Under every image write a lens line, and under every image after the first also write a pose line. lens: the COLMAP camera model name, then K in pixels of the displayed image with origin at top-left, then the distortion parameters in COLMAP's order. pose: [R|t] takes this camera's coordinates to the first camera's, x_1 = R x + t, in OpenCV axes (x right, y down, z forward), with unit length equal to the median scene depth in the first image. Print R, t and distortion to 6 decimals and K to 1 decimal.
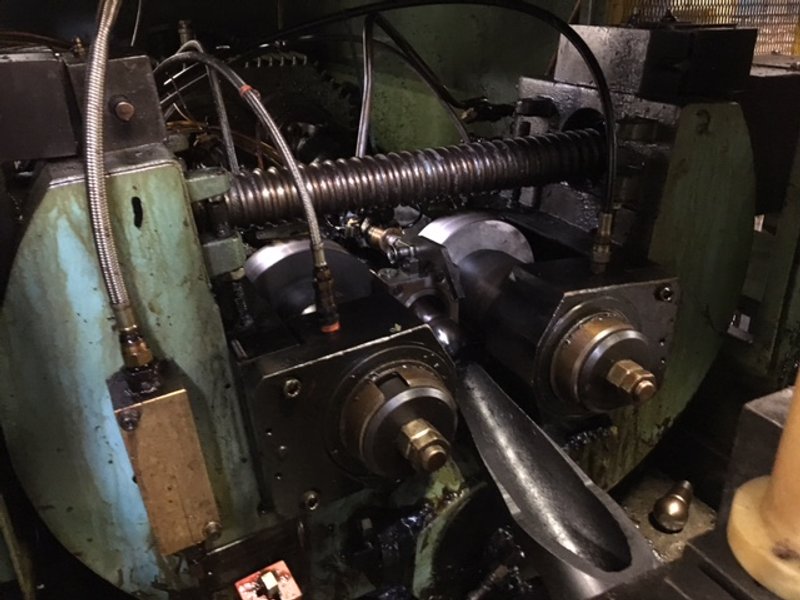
lens RADIAL K [[678.0, 0, 400.0], [0, 678.0, 300.0], [0, 0, 1]] dist [0.036529, -0.006284]
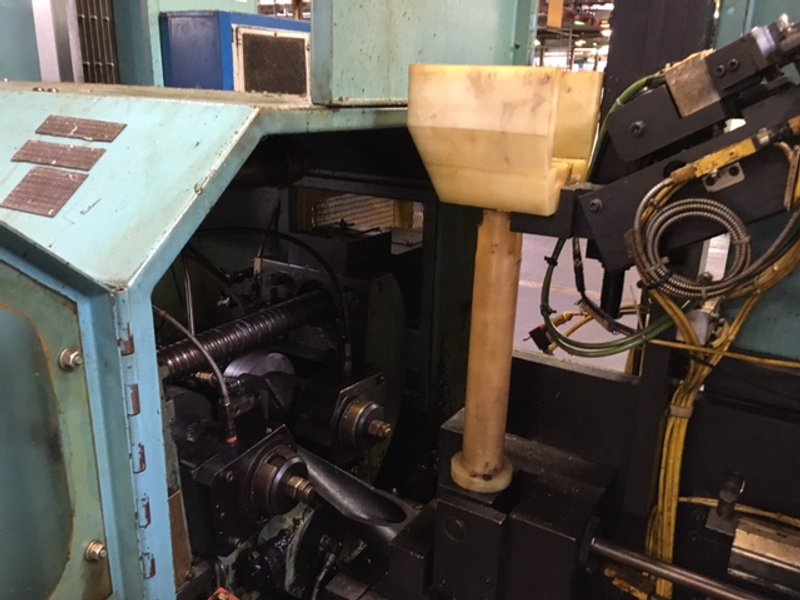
lens RADIAL K [[678.0, 0, 400.0], [0, 678.0, 300.0], [0, 0, 1]] dist [0.036529, -0.006284]
pose [[0.838561, -0.126128, 0.530007, -0.547931], [0.184166, 0.981189, -0.057884, -0.113587], [-0.512736, 0.146148, 0.846016, -0.658910]]
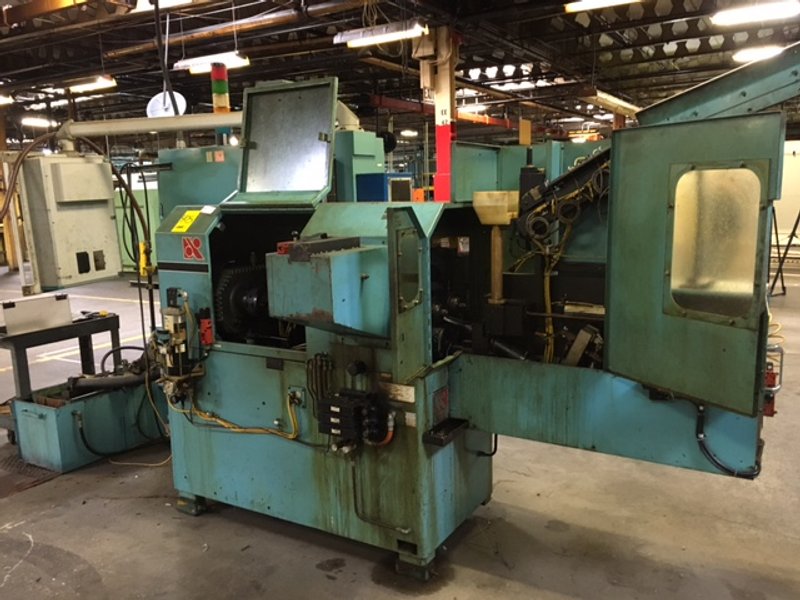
lens RADIAL K [[678.0, 0, 400.0], [0, 678.0, 300.0], [0, 0, 1]] dist [0.036529, -0.006284]
pose [[0.830080, -0.092013, 0.550001, -3.145151], [0.239328, 0.949623, -0.202334, 1.068110], [-0.503676, 0.299584, 0.810284, -3.292841]]
